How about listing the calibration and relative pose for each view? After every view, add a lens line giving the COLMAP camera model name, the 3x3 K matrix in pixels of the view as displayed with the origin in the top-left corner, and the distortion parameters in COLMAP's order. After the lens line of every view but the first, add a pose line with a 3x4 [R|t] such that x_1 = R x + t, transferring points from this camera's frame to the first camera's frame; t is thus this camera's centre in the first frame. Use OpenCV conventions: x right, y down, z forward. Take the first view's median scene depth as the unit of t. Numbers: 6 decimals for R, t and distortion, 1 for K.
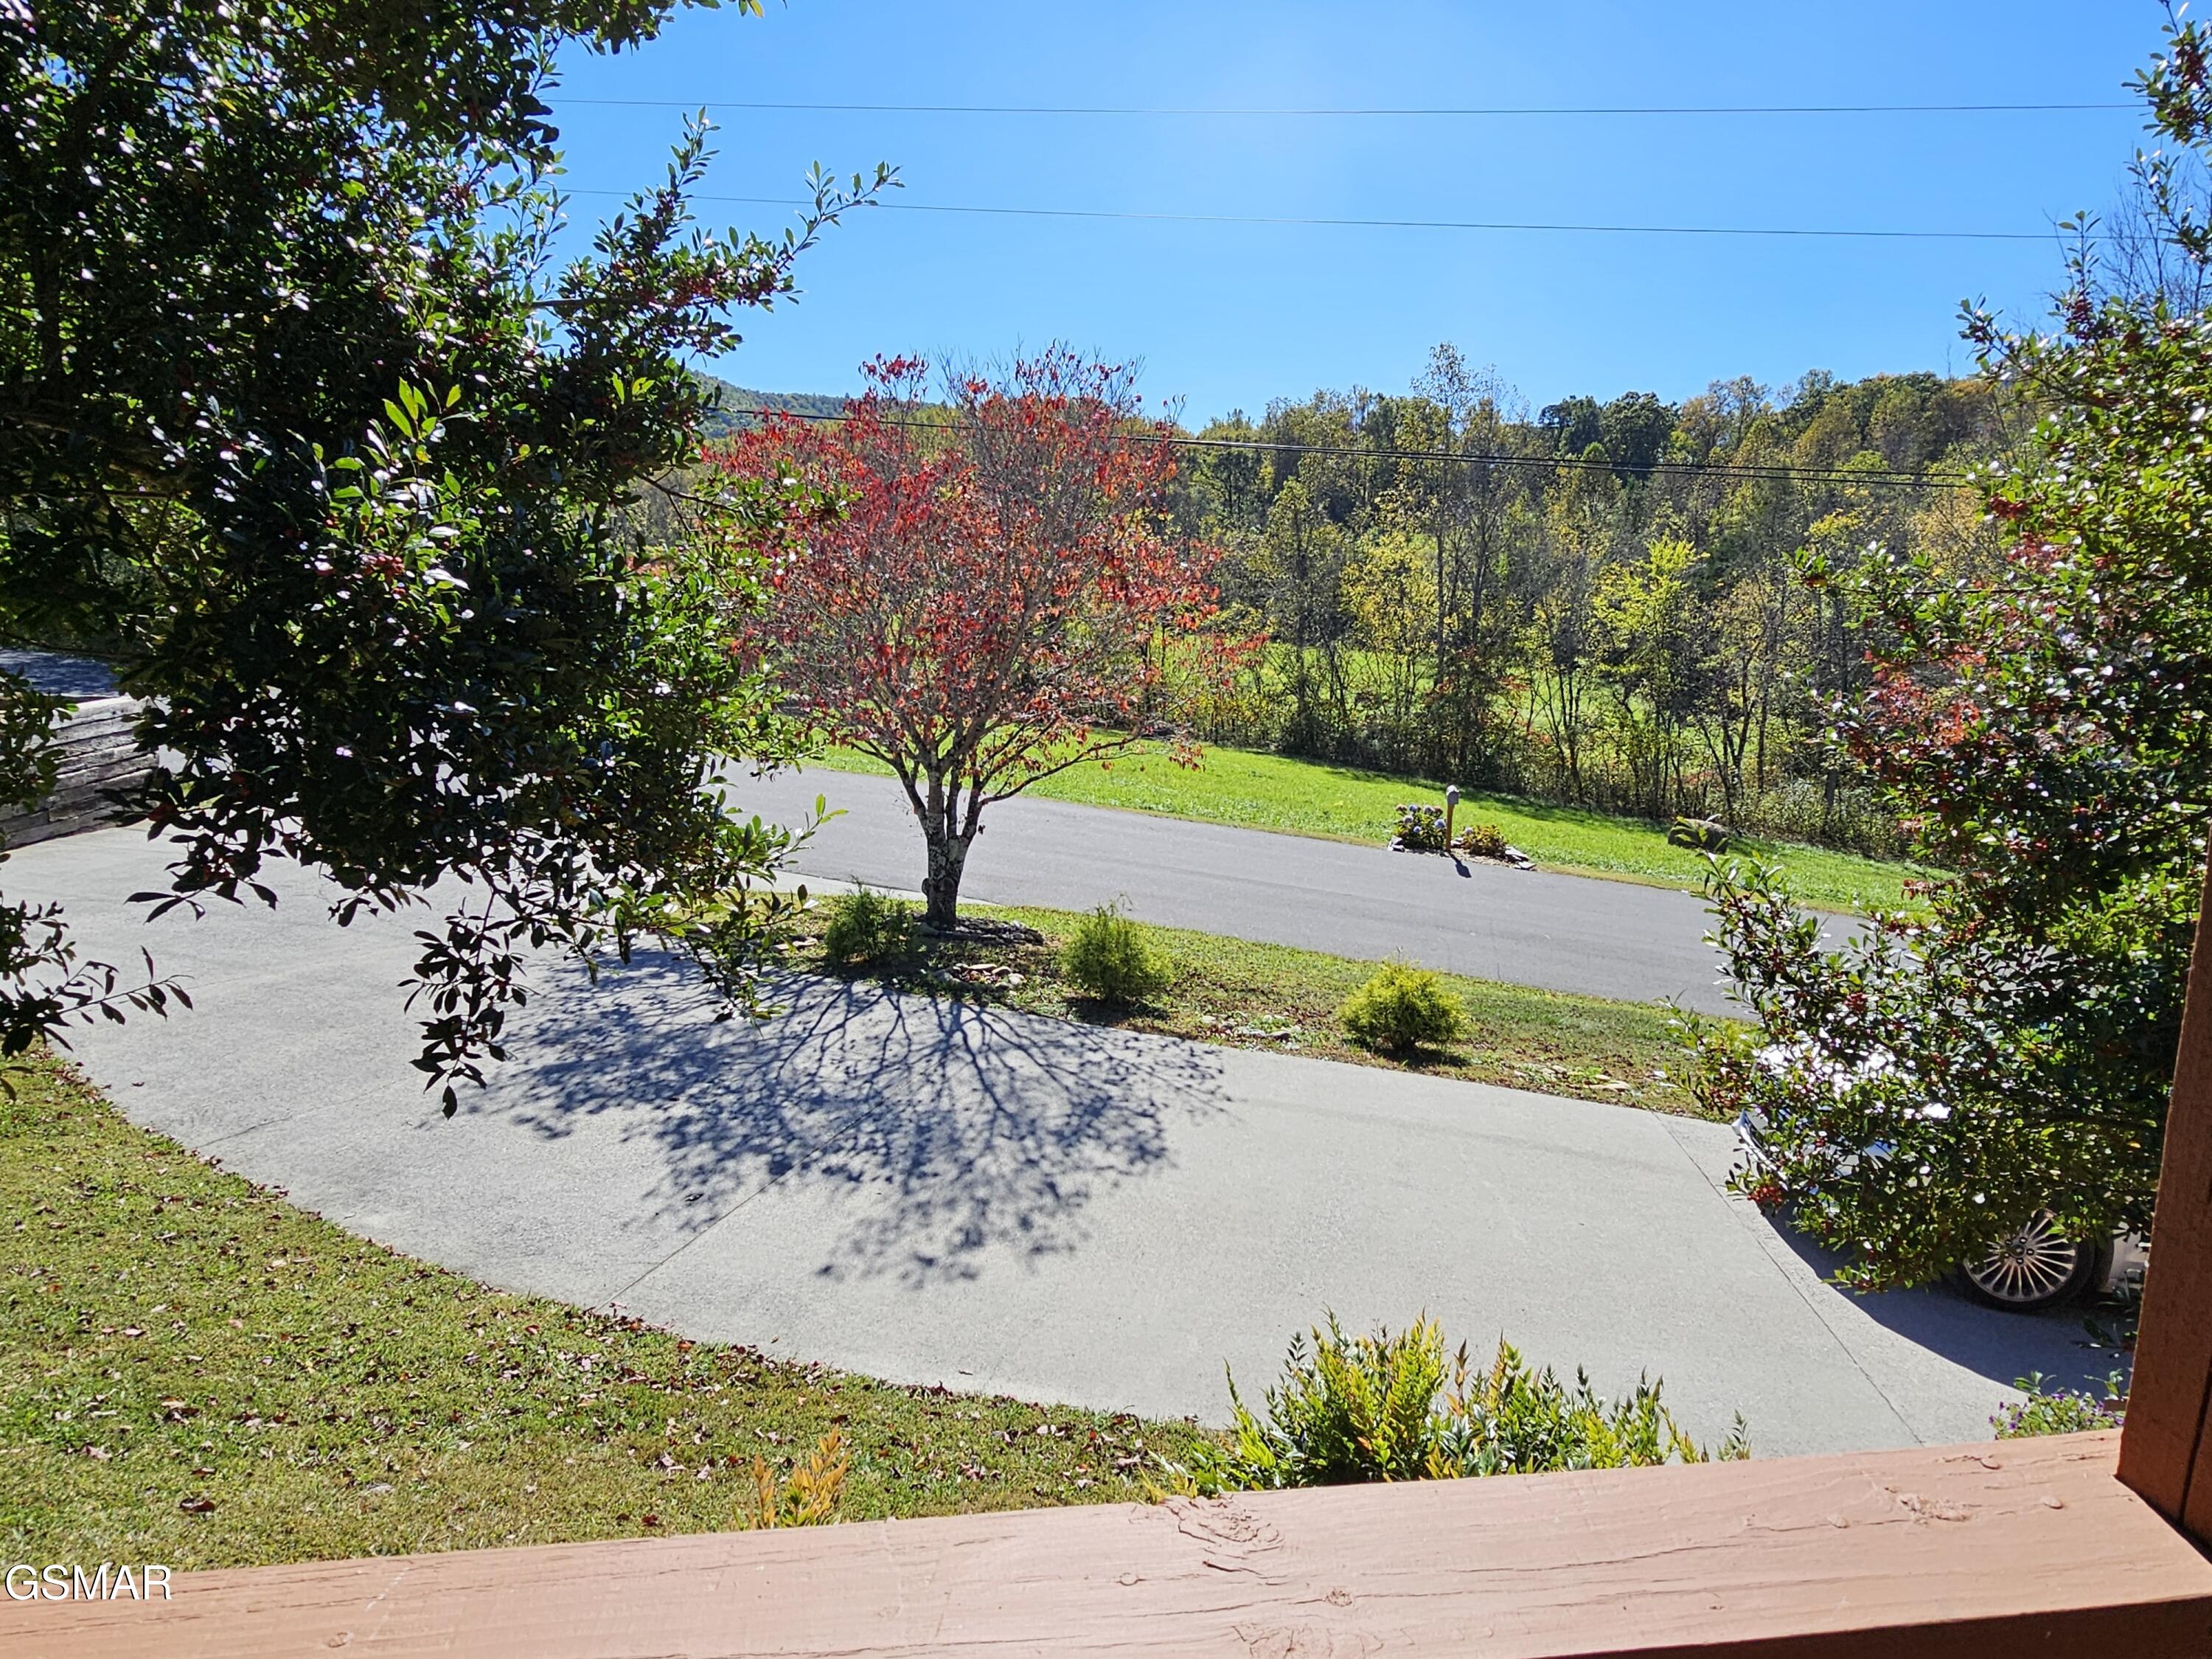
lens RADIAL K [[1347.6, 0, 1105.6], [0, 1347.6, 828.9], [0, 0, 1]] dist [-0.003154, 0.002260]
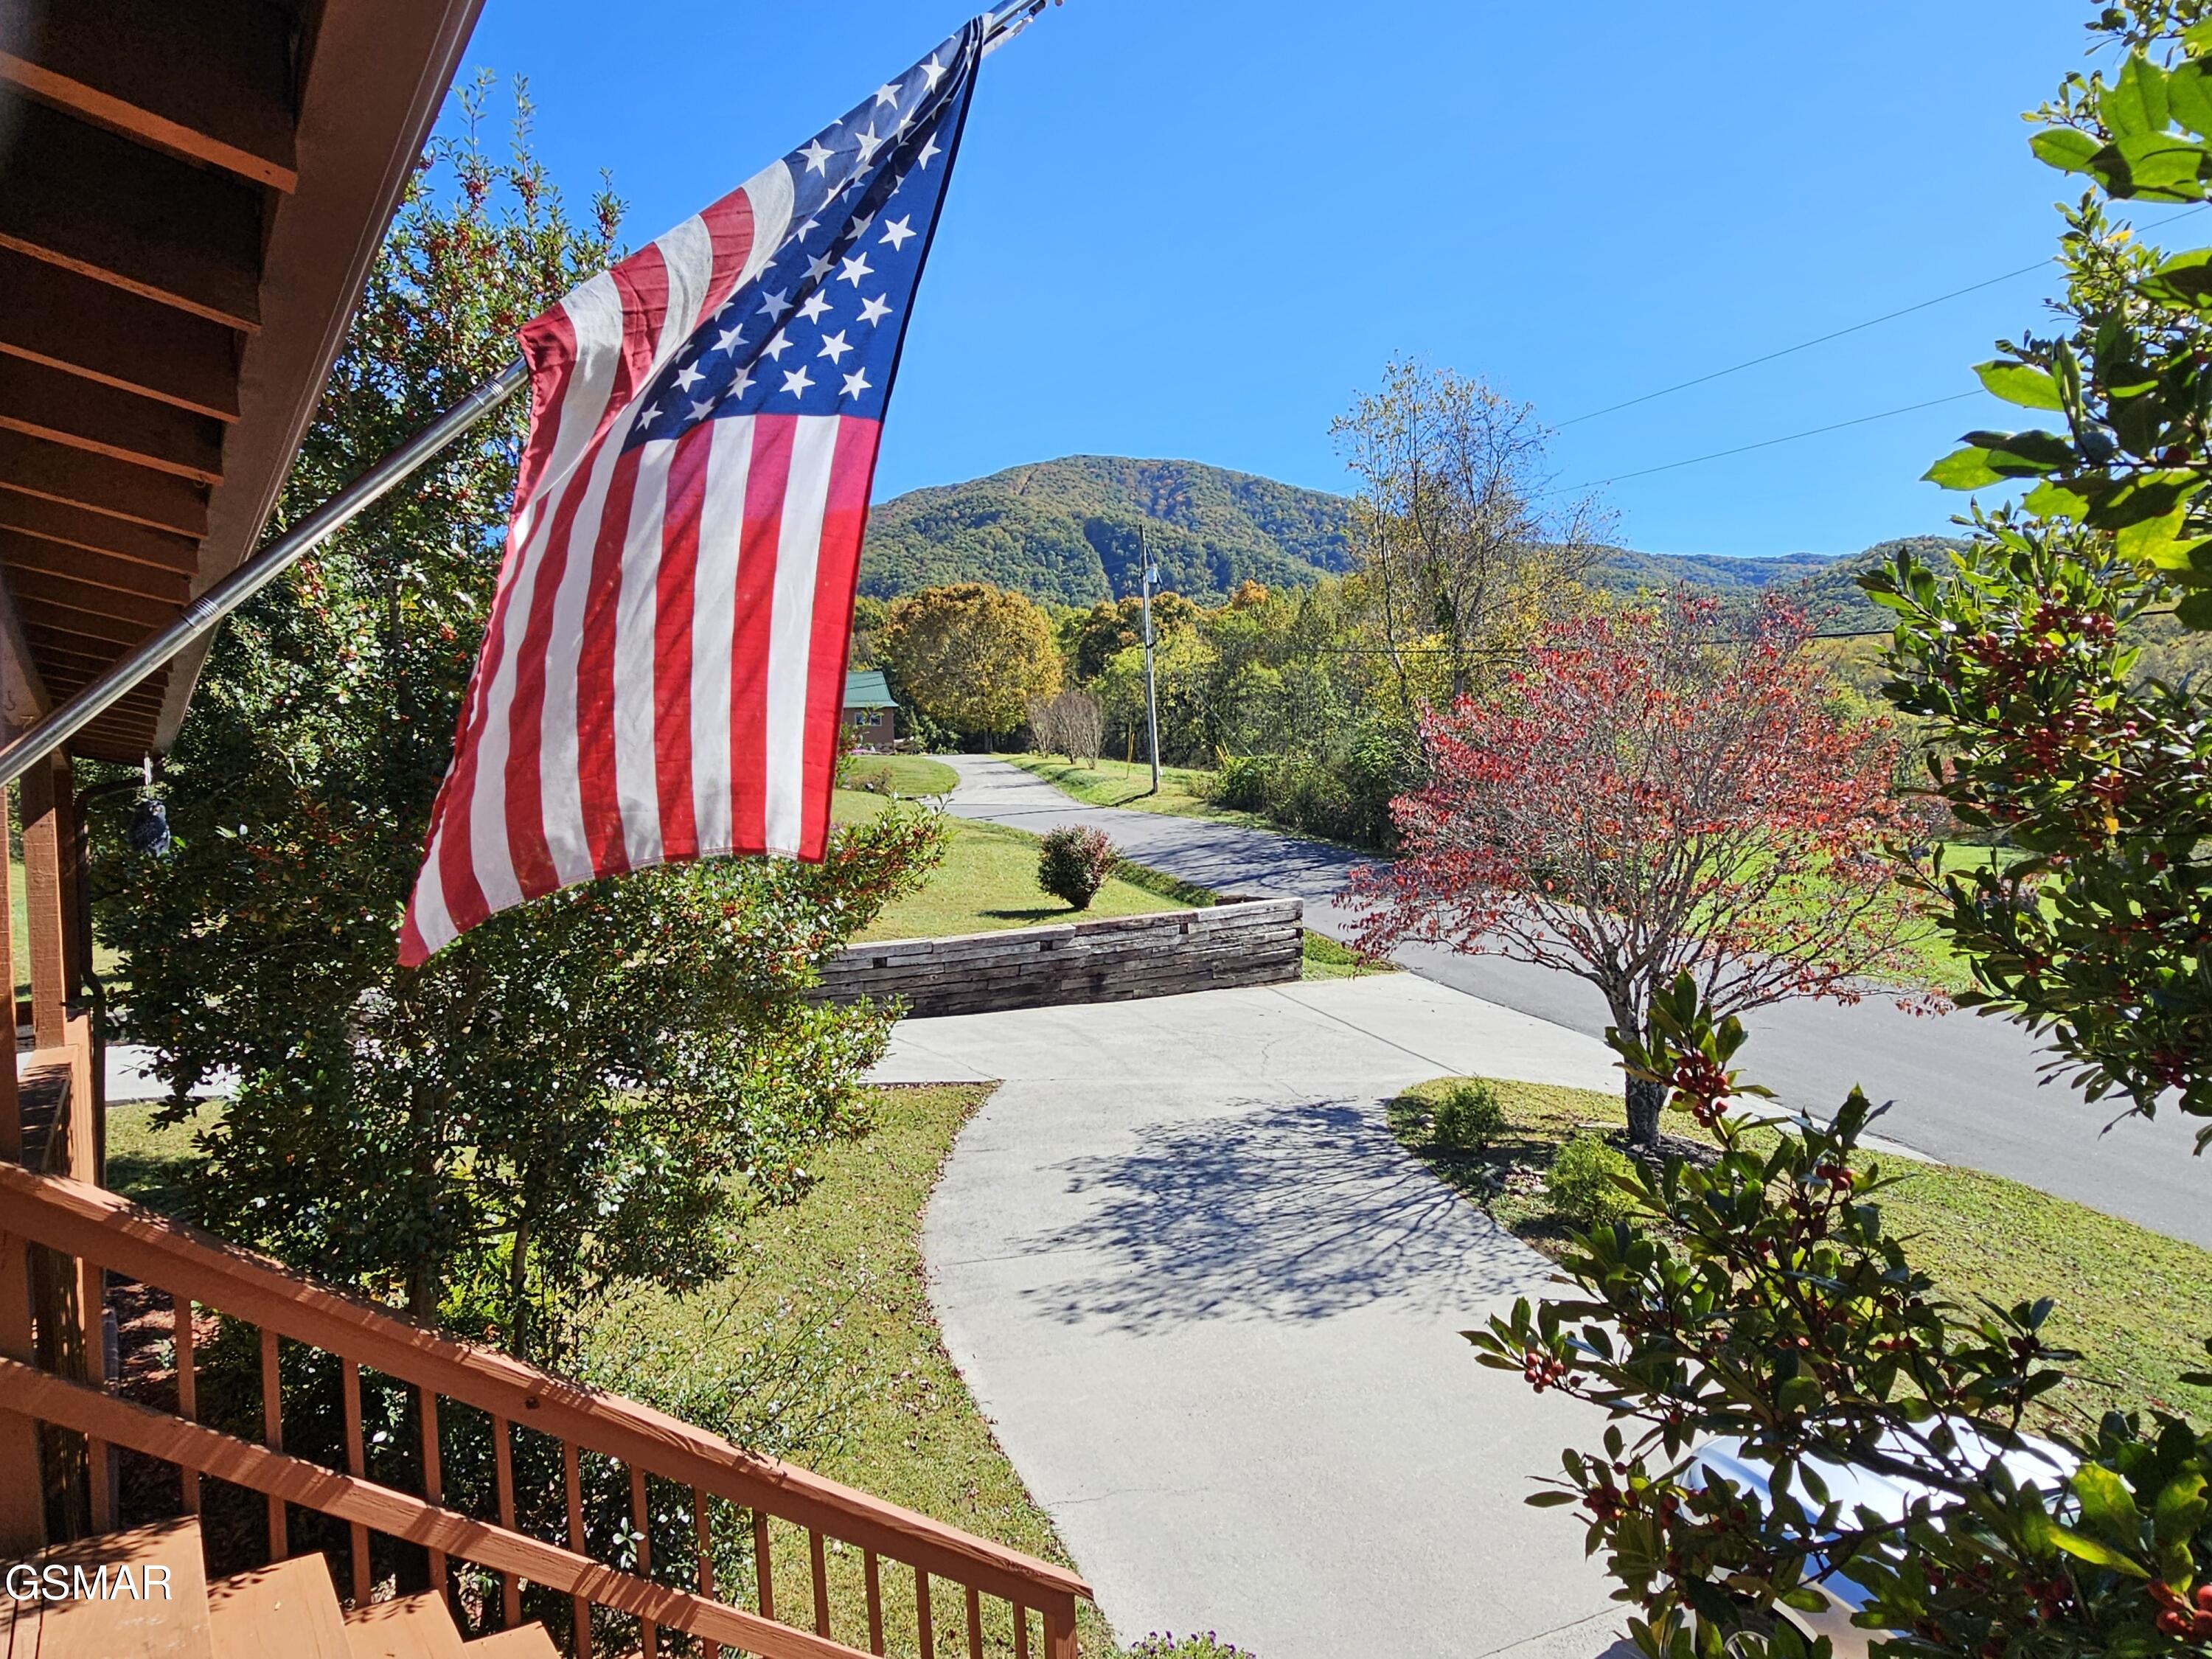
lens RADIAL K [[1347.6, 0, 1112.7], [0, 1347.6, 823.8], [0, 0, 1]] dist [-0.003154, 0.002260]
pose [[0.505109, -0.024429, -0.862710, 0.906651], [-0.105713, 0.990321, -0.089937, -0.054127], [0.856557, 0.136627, 0.497637, 0.193302]]
